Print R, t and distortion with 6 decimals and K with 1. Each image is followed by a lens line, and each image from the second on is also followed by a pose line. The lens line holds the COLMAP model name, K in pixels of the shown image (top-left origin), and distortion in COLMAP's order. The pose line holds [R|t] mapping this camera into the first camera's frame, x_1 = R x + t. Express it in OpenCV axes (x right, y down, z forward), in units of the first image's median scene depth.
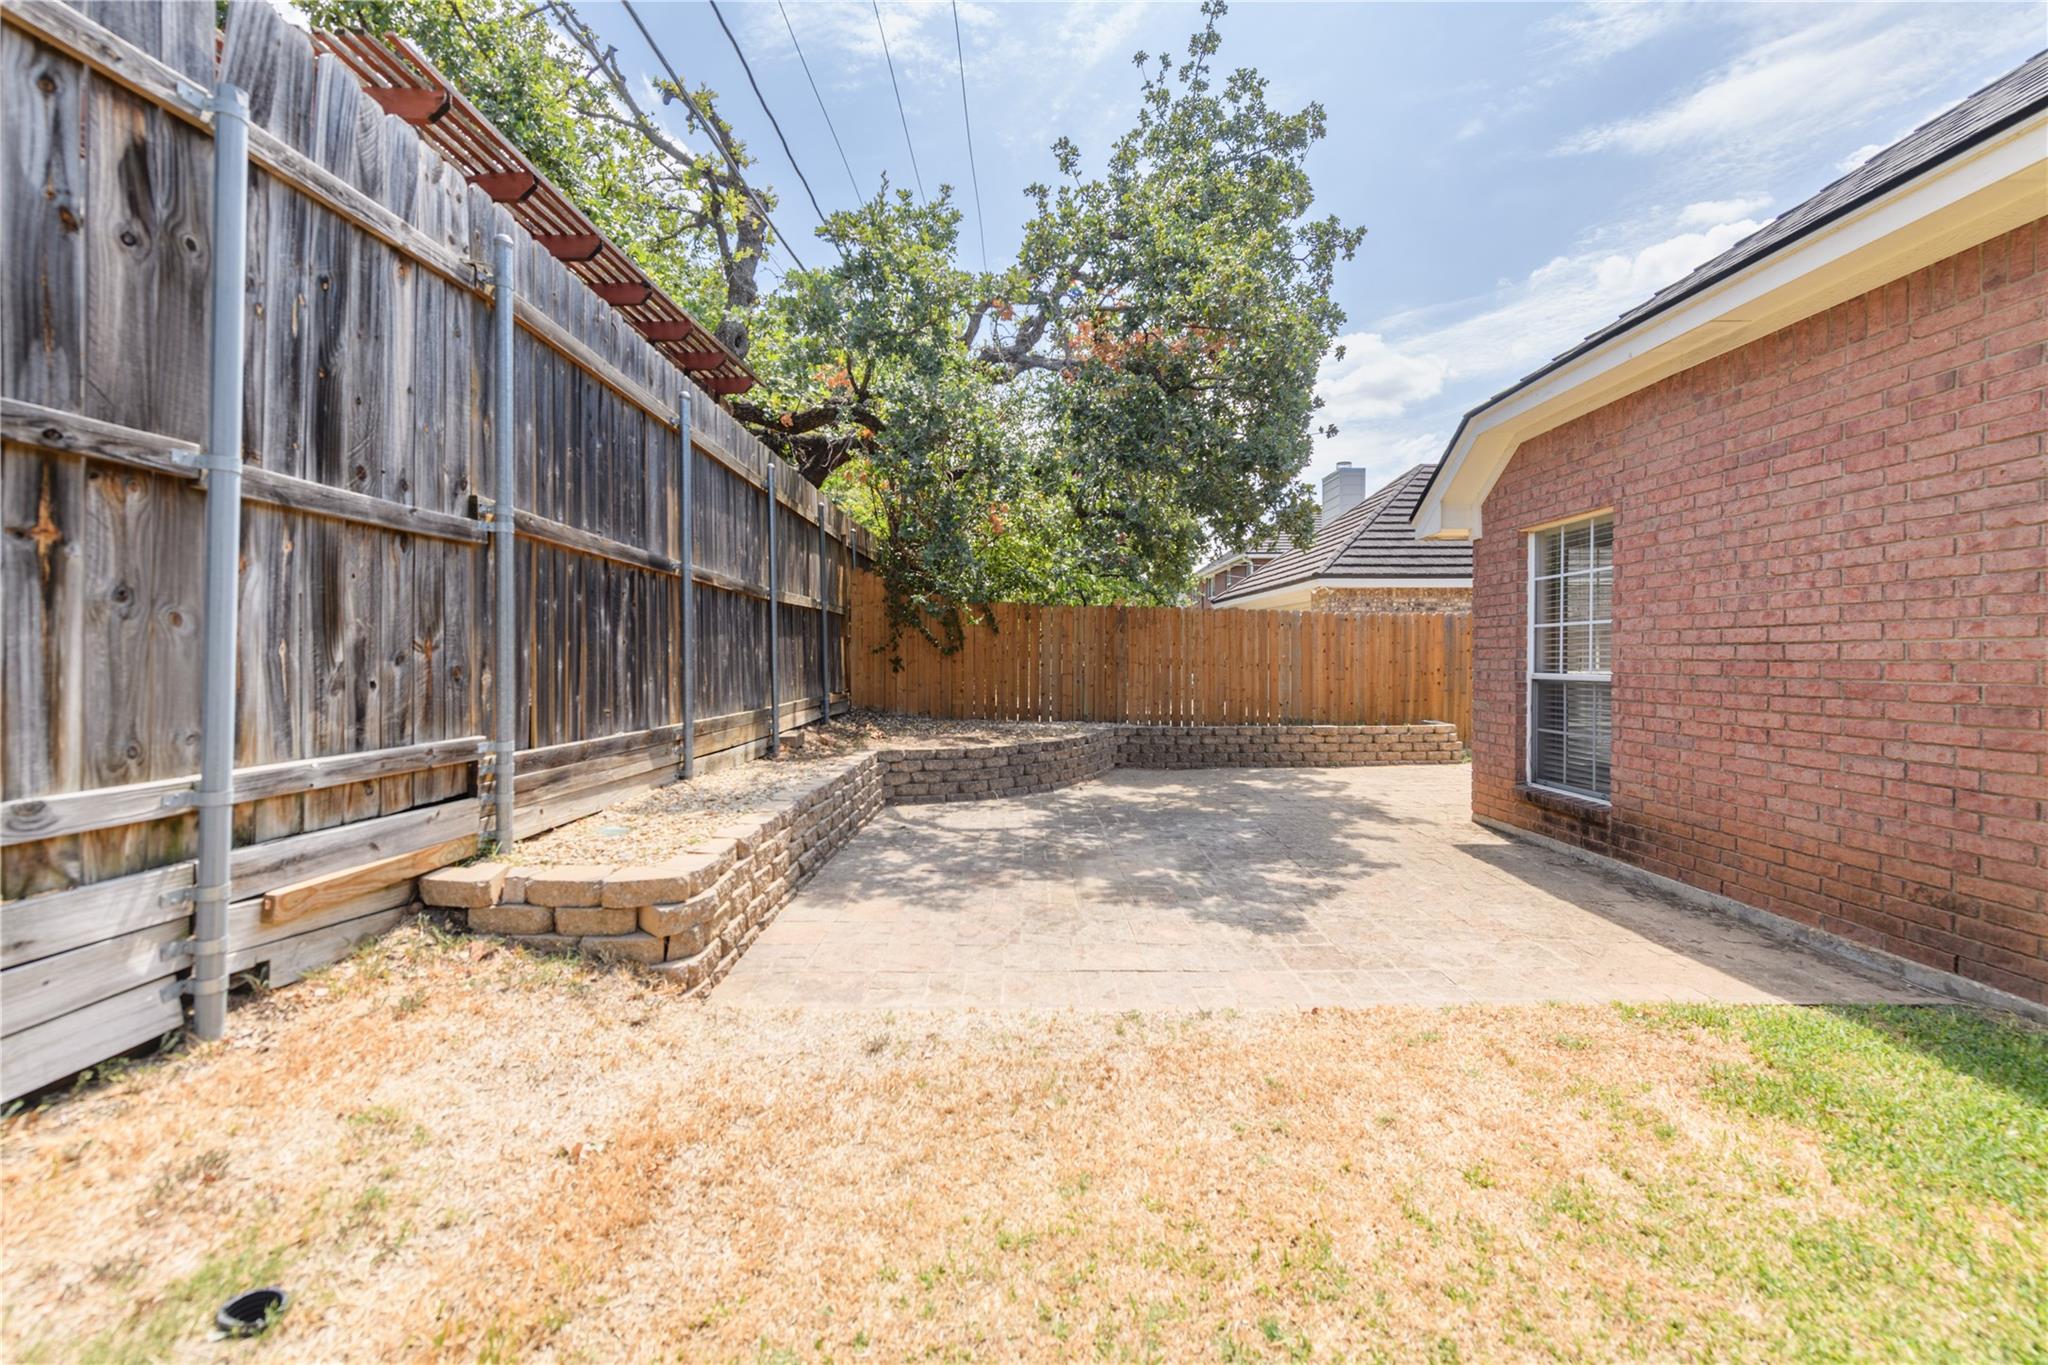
lens RADIAL K [[801.3, 0, 1029.4], [0, 801.3, 670.1], [0, 0, 1]] dist [0.013362, -0.002807]
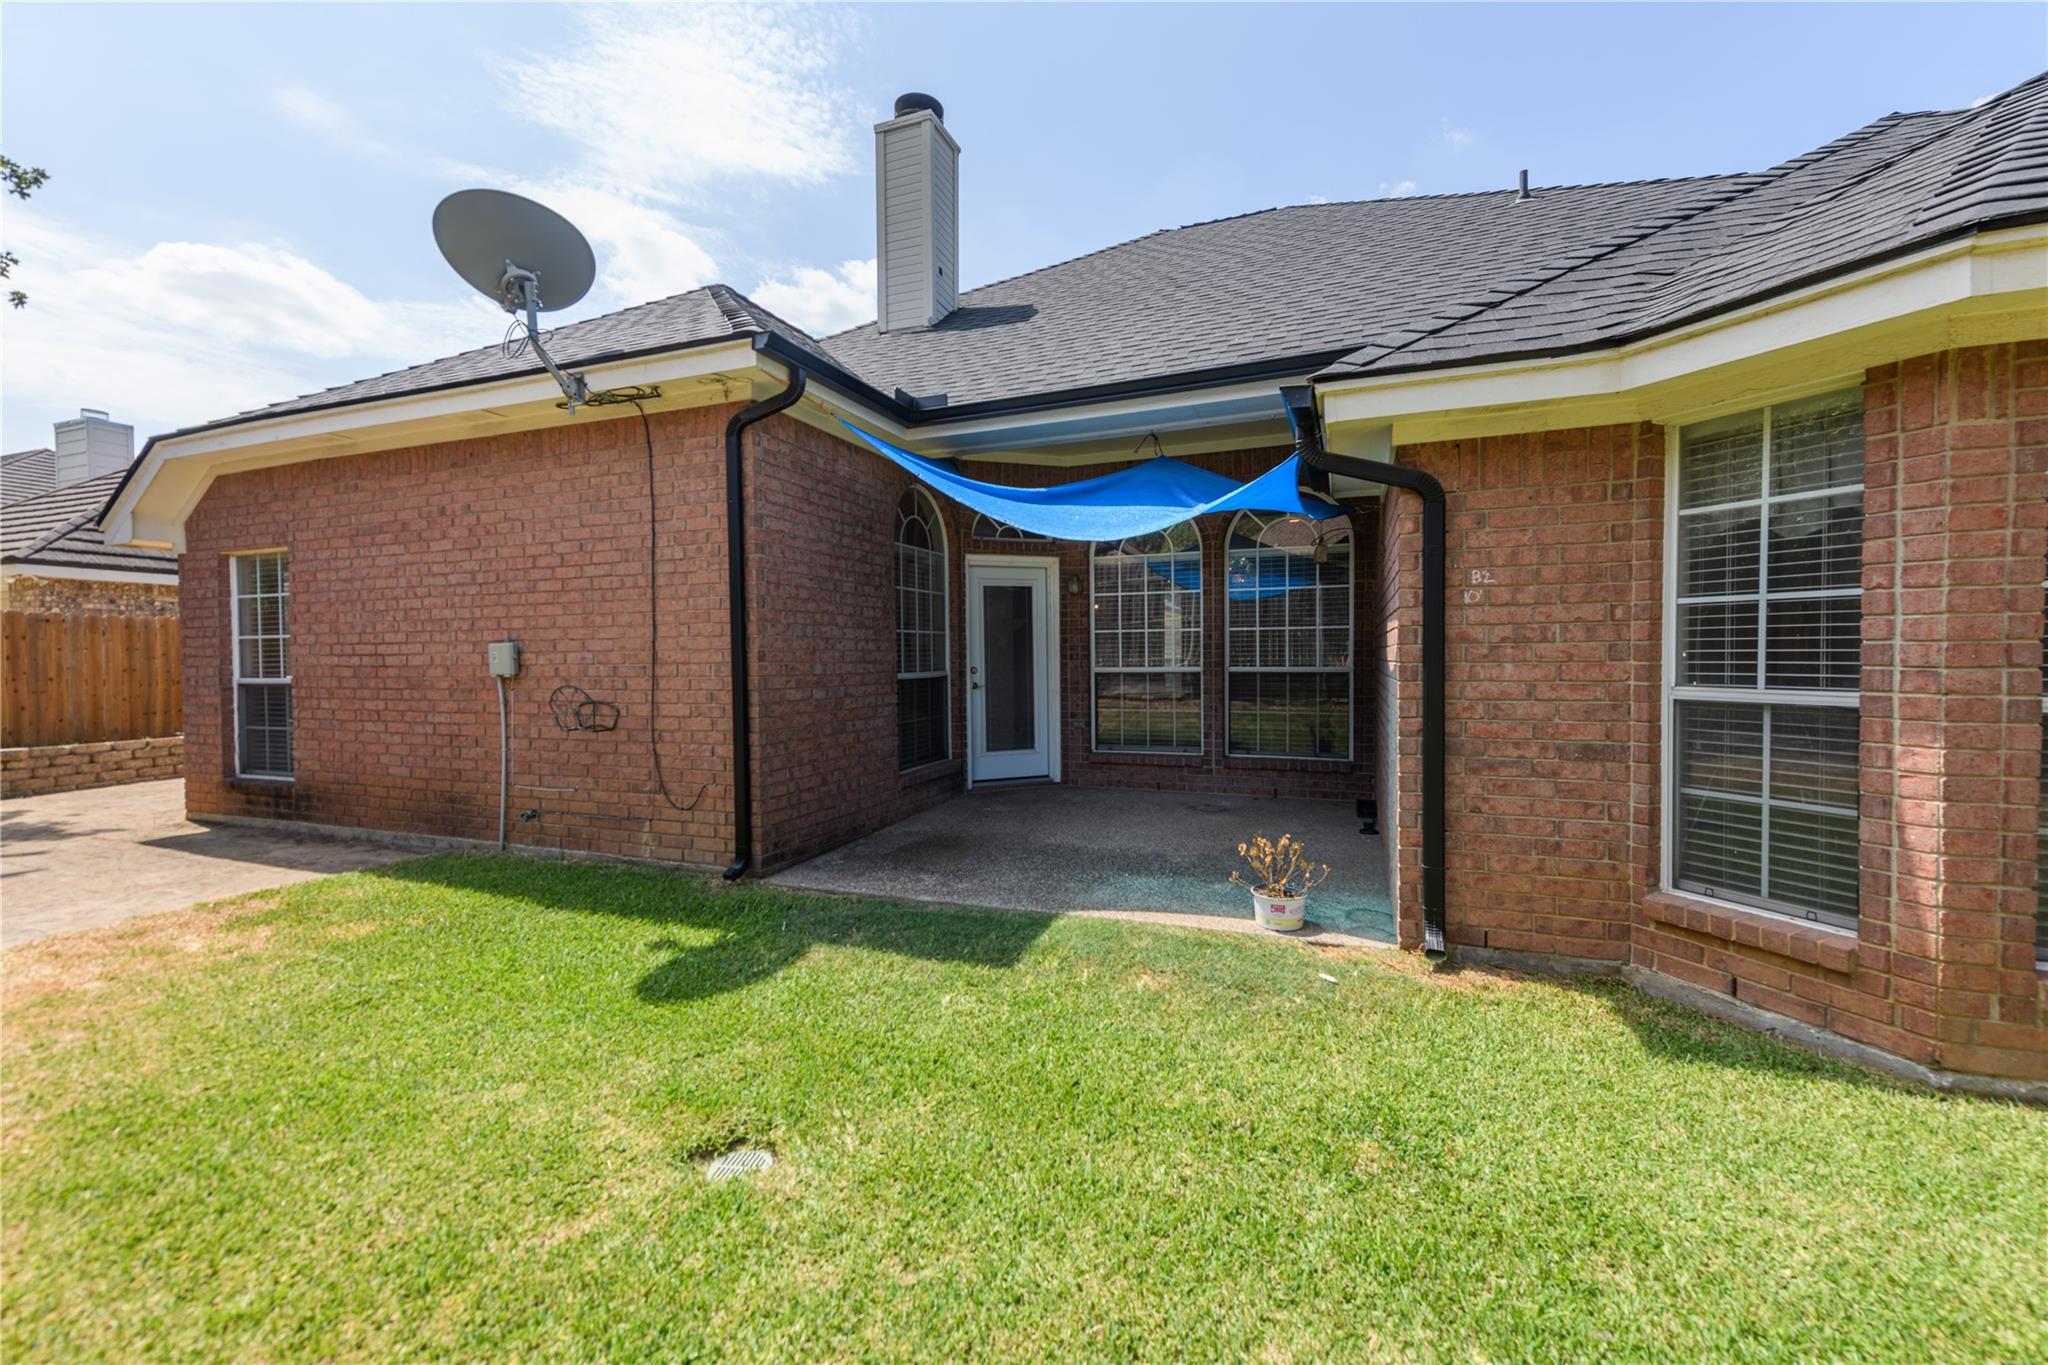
lens RADIAL K [[801.3, 0, 1028.5], [0, 801.3, 675.5], [0, 0, 1]] dist [0.013362, -0.002807]
pose [[0.364506, -0.018843, 0.931010, -0.044174], [0.019862, 0.999725, 0.012457, 0.008444], [-0.930989, 0.013951, 0.364780, -0.530407]]
